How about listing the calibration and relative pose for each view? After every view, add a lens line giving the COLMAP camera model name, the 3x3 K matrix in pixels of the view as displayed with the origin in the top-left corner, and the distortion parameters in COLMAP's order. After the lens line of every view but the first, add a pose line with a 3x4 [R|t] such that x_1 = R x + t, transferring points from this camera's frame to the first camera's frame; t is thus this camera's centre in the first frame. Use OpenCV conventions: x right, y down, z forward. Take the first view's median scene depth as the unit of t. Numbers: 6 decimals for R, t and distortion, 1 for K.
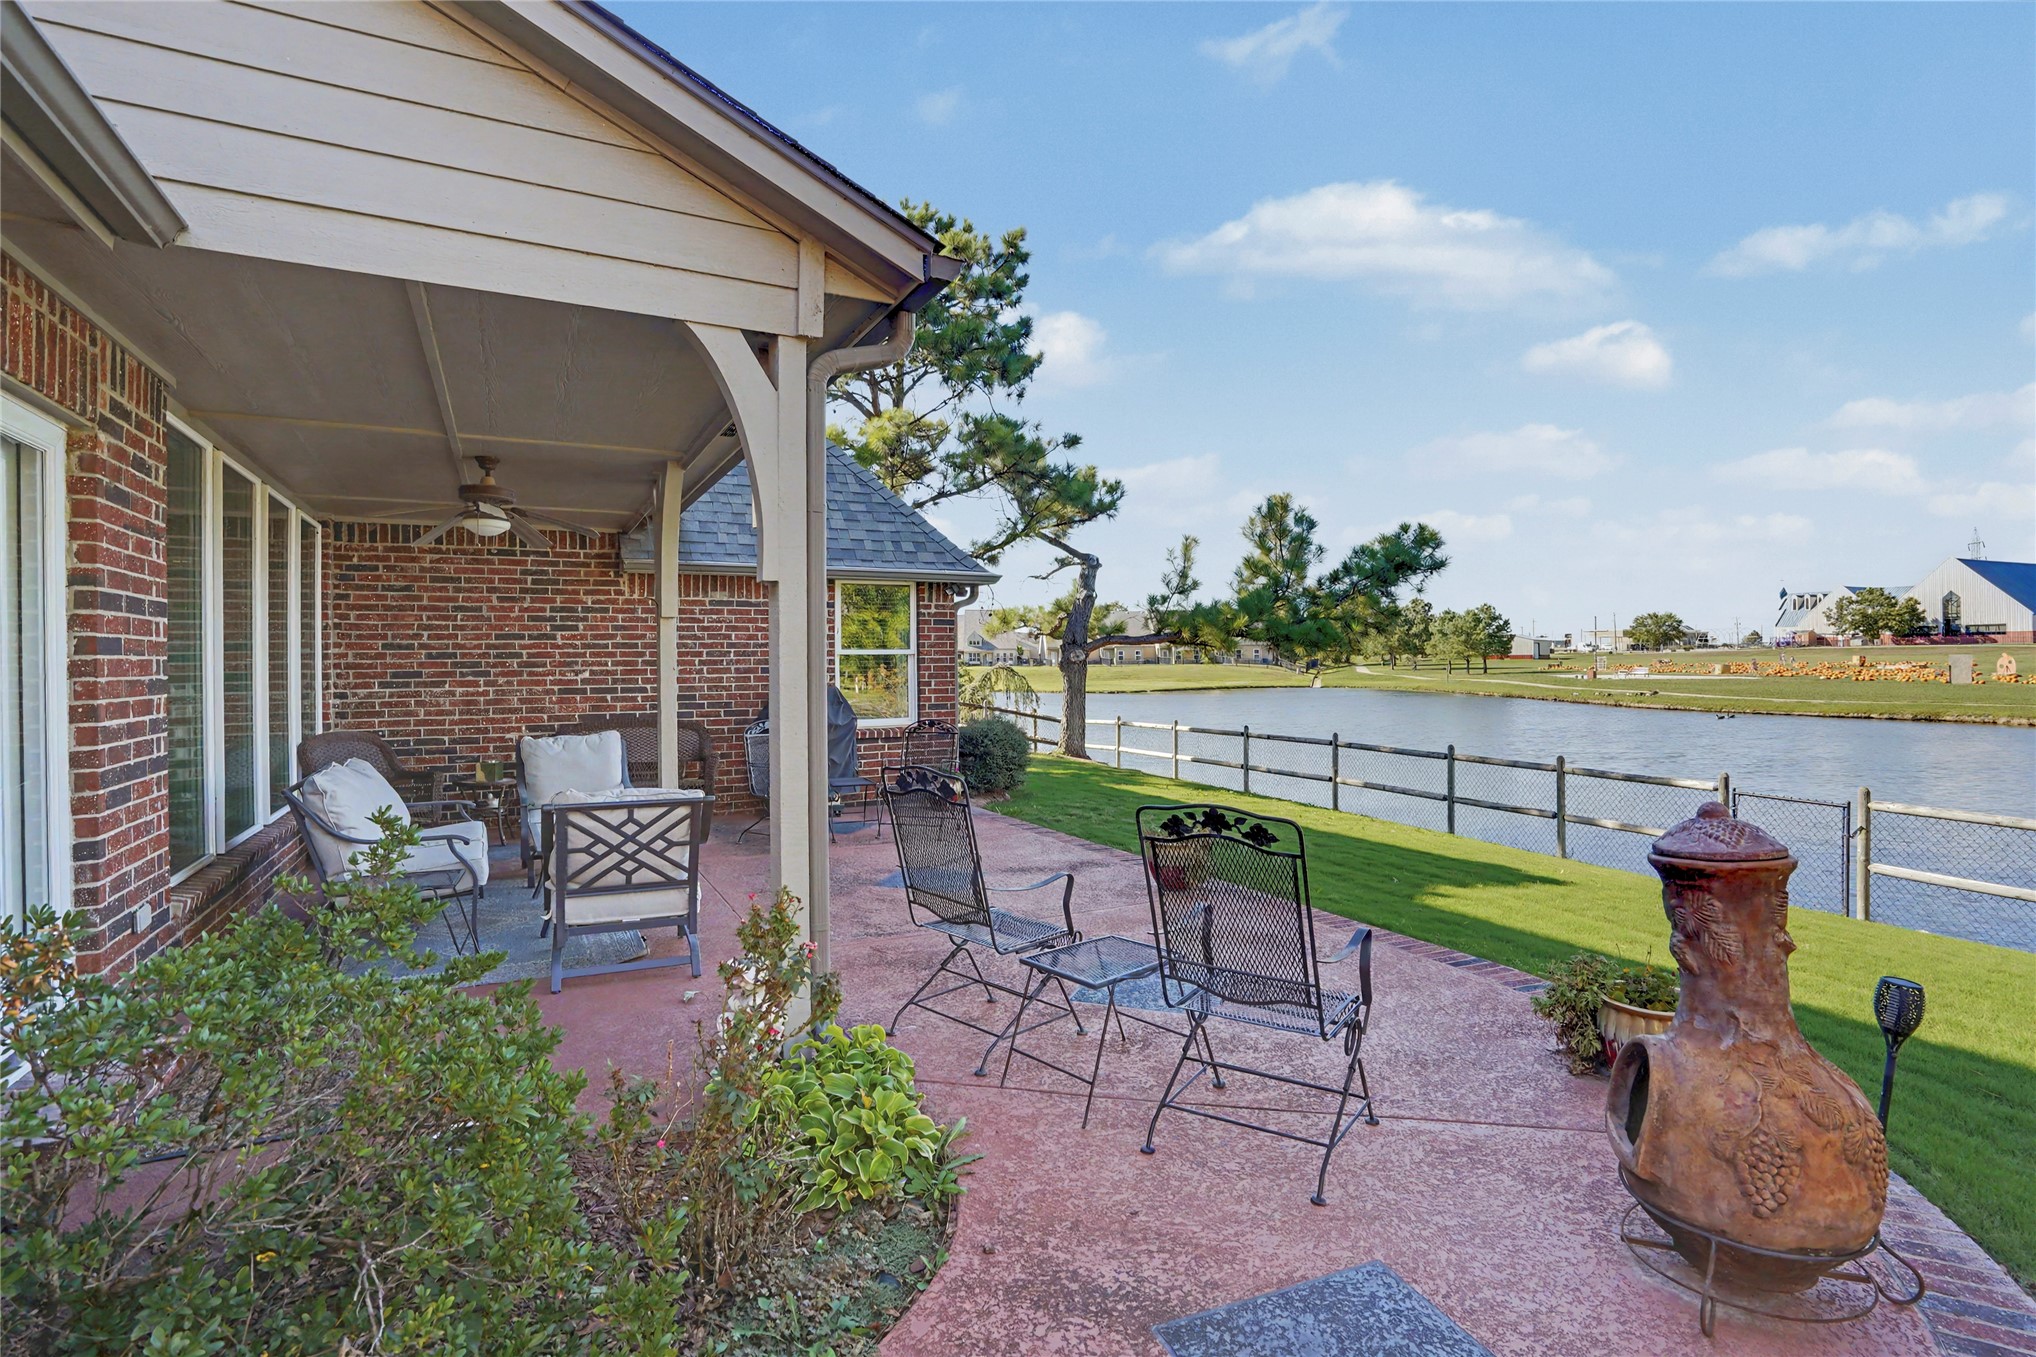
lens RADIAL K [[977.6, 0, 1012.3], [0, 977.6, 663.4], [0, 0, 1]] dist [-0.021836, 0.000847]
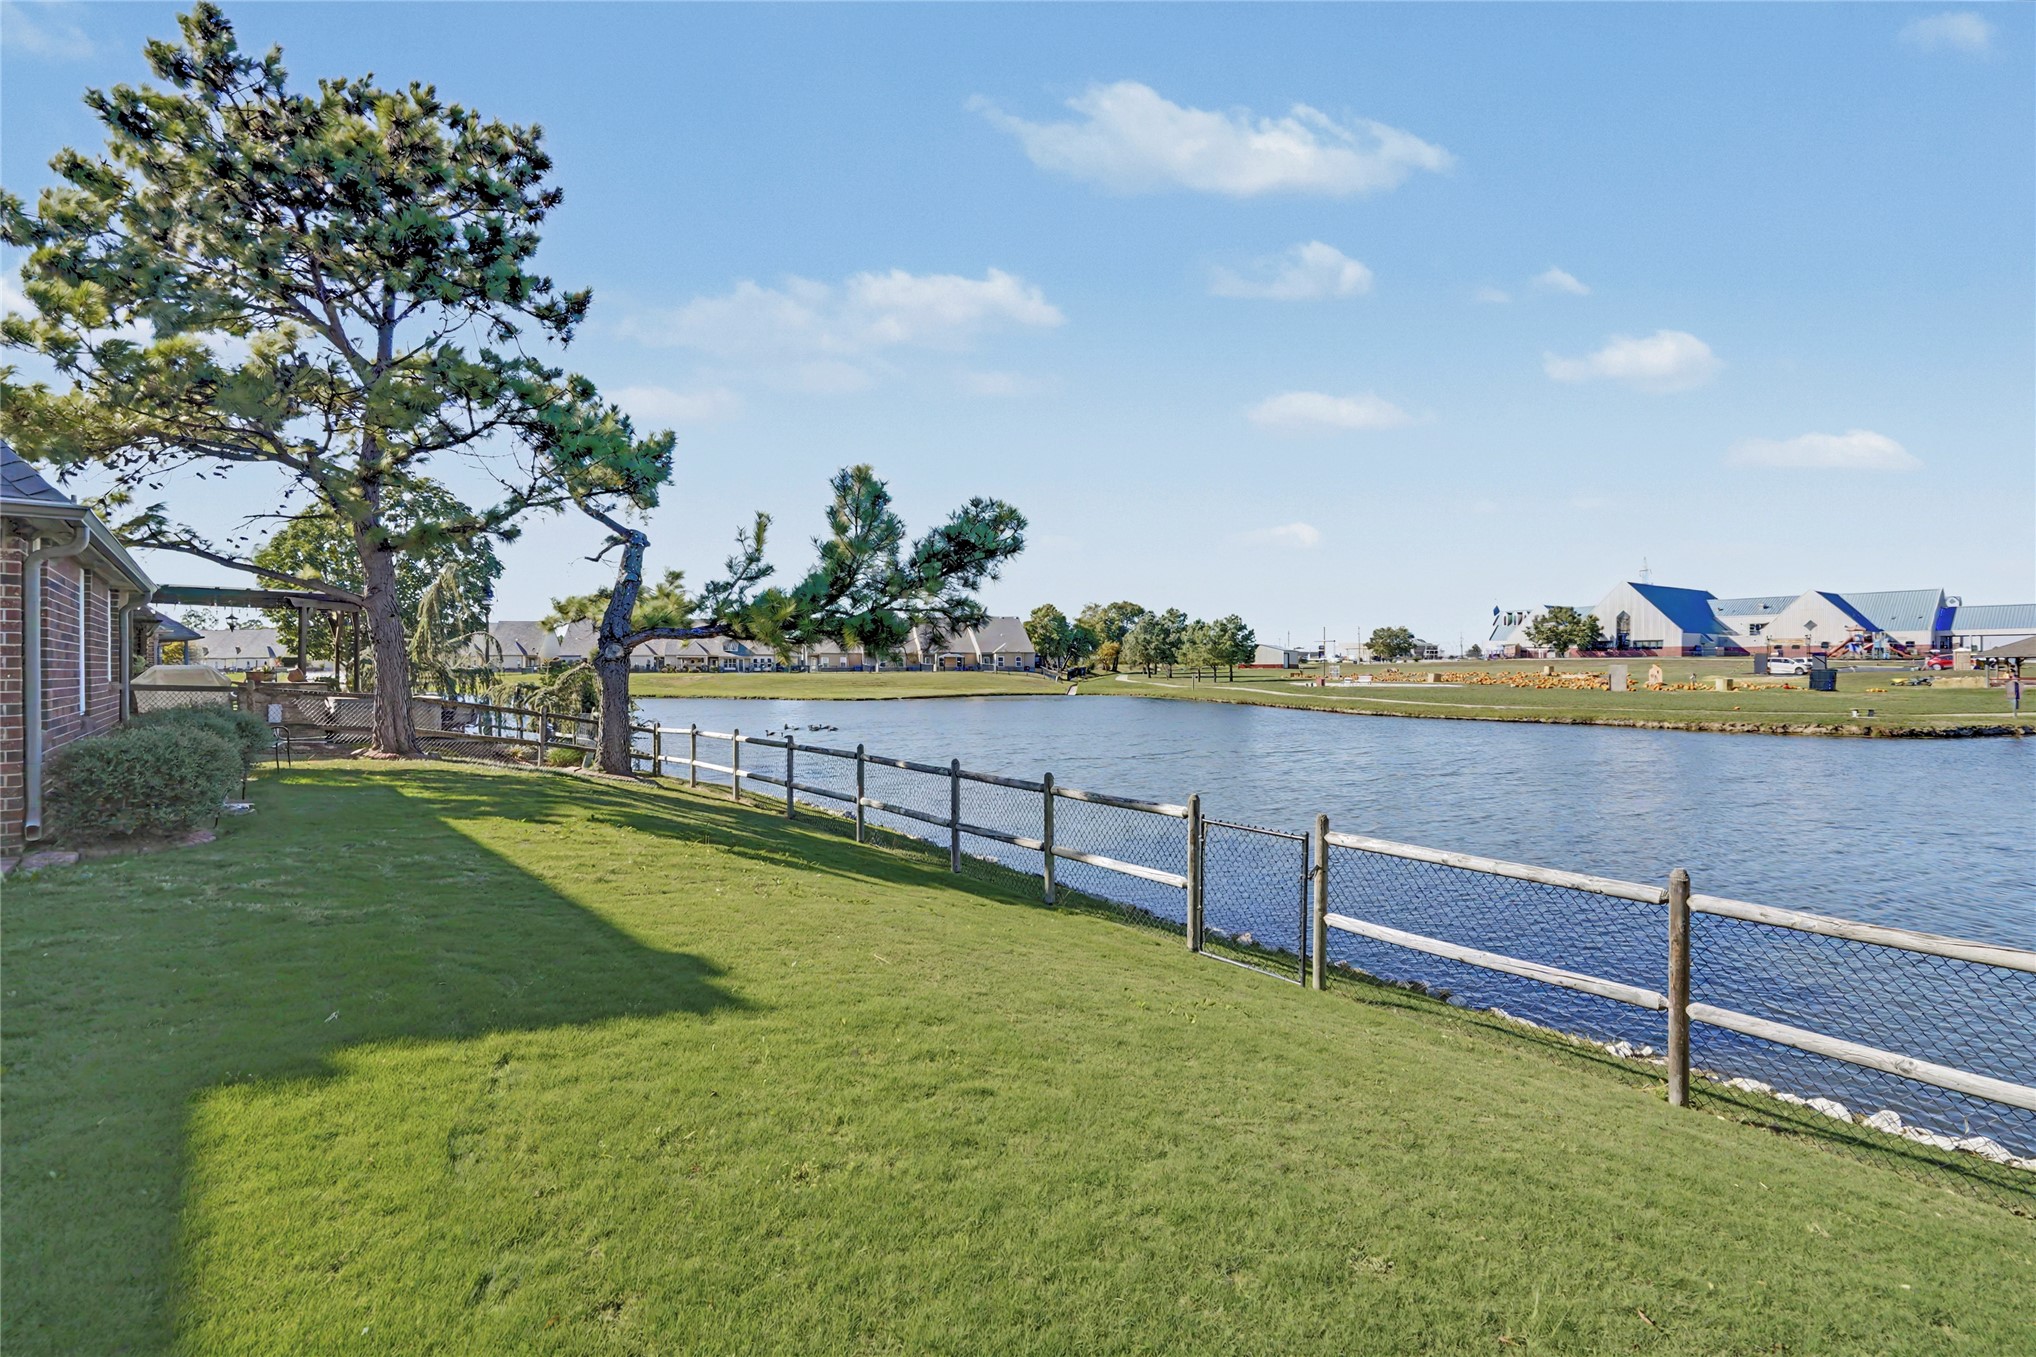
lens RADIAL K [[961.7, 0, 1016.6], [0, 961.7, 699.9], [0, 0, 1]] dist [-0.046677, 0.000861]
pose [[0.981264, -0.002098, 0.192657, 0.235490], [-0.003402, 0.999596, 0.028212, 0.007475], [-0.192638, -0.028339, 0.980861, 0.140026]]
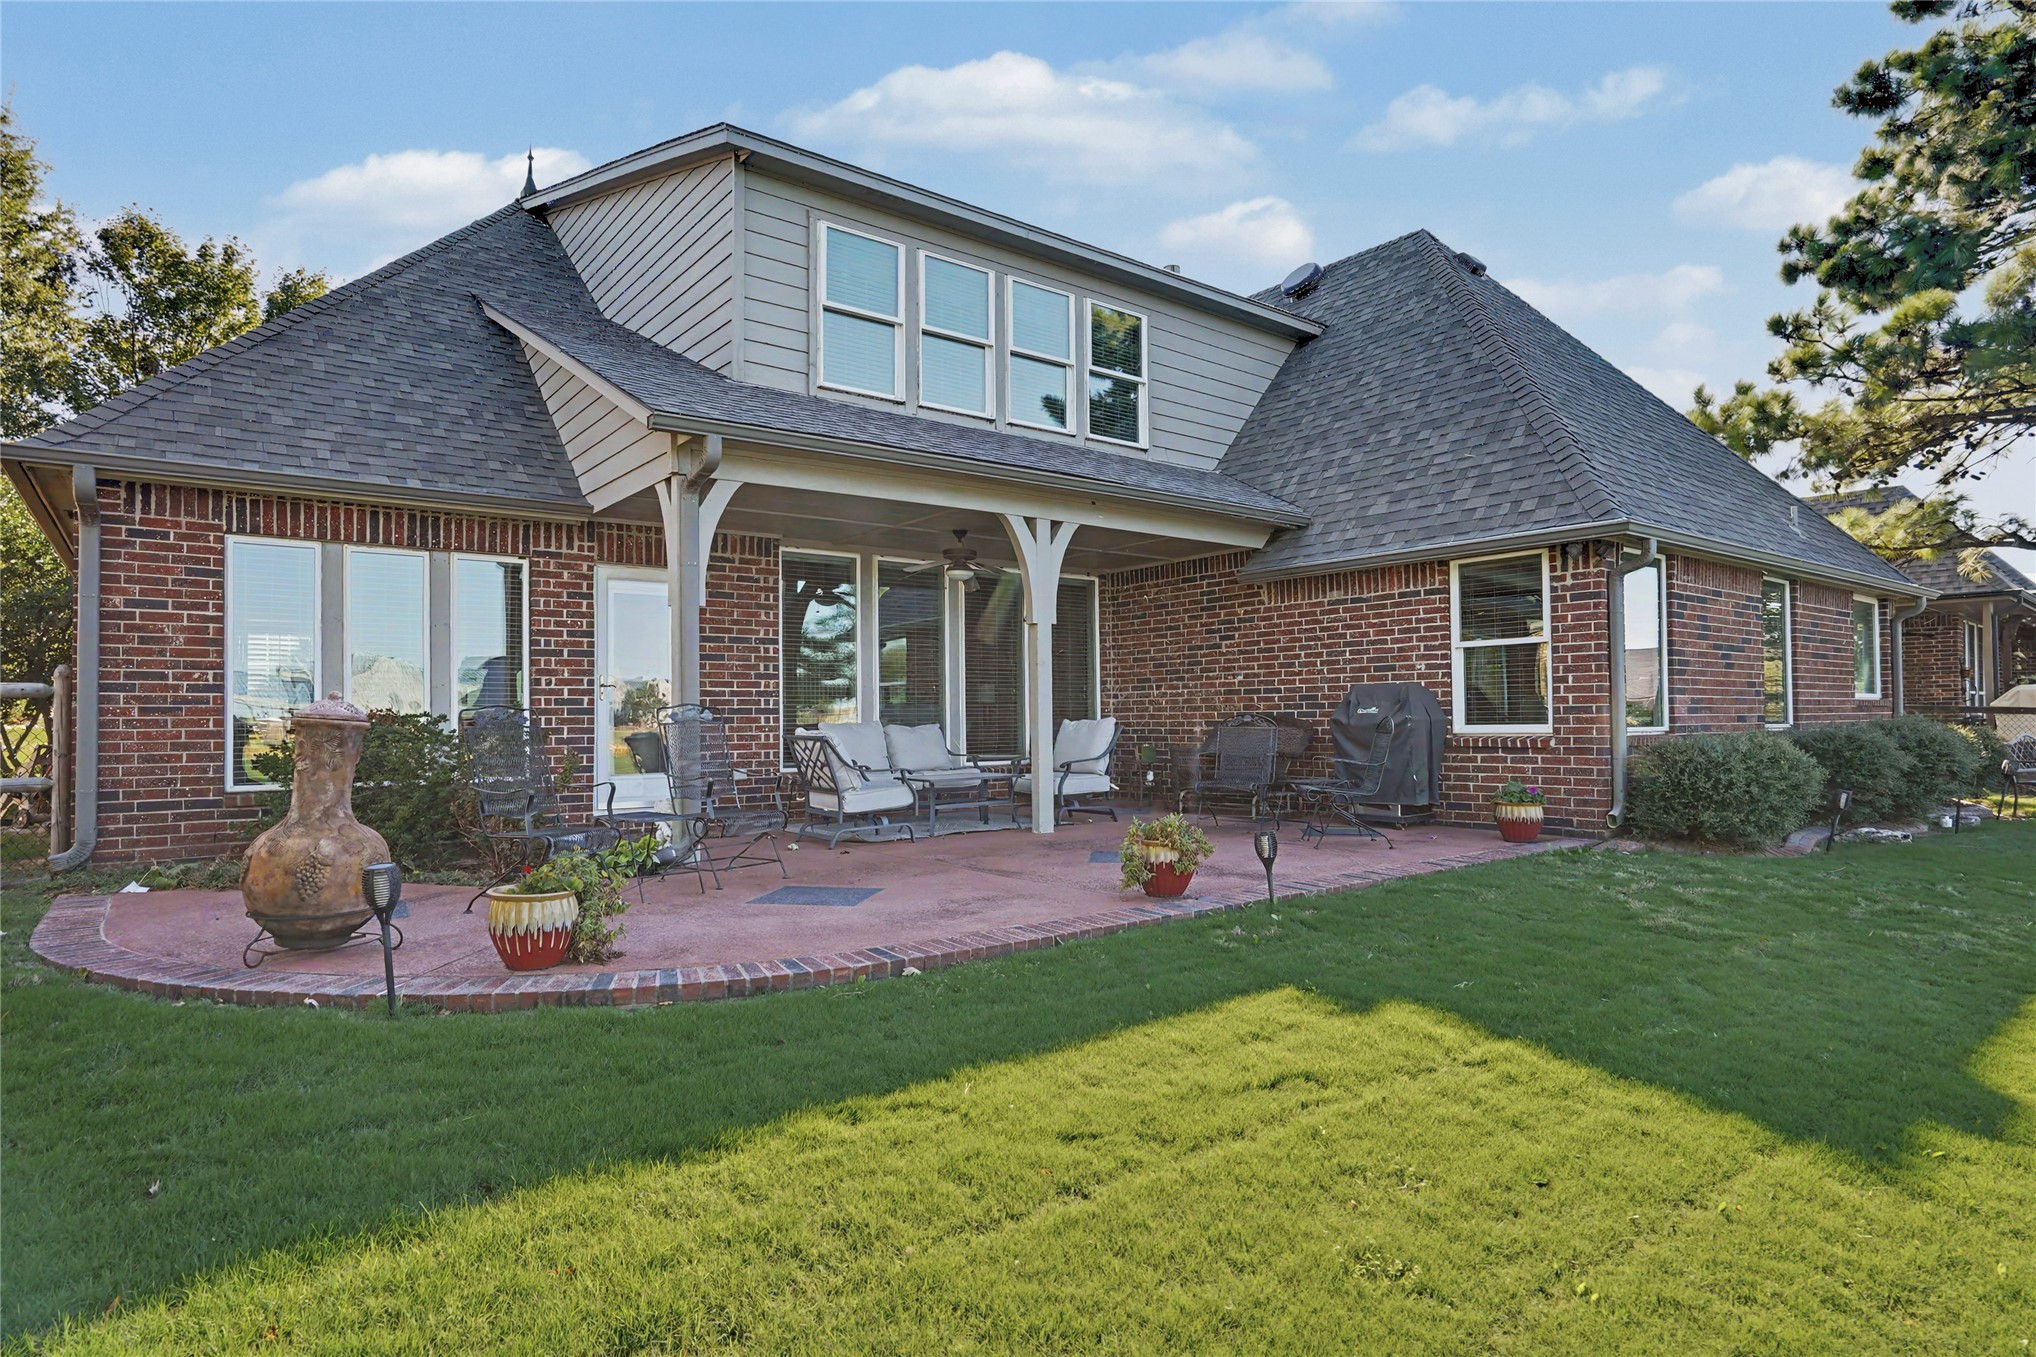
lens RADIAL K [[1106.6, 0, 1018.0], [0, 1106.6, 678.5], [0, 0, 1]] dist [0.002308, 0.000777]
pose [[0.180260, -0.030224, -0.983155, 0.343734], [0.003478, 0.999541, -0.030089, 0.022217], [0.983613, 0.002004, 0.180283, 0.223062]]
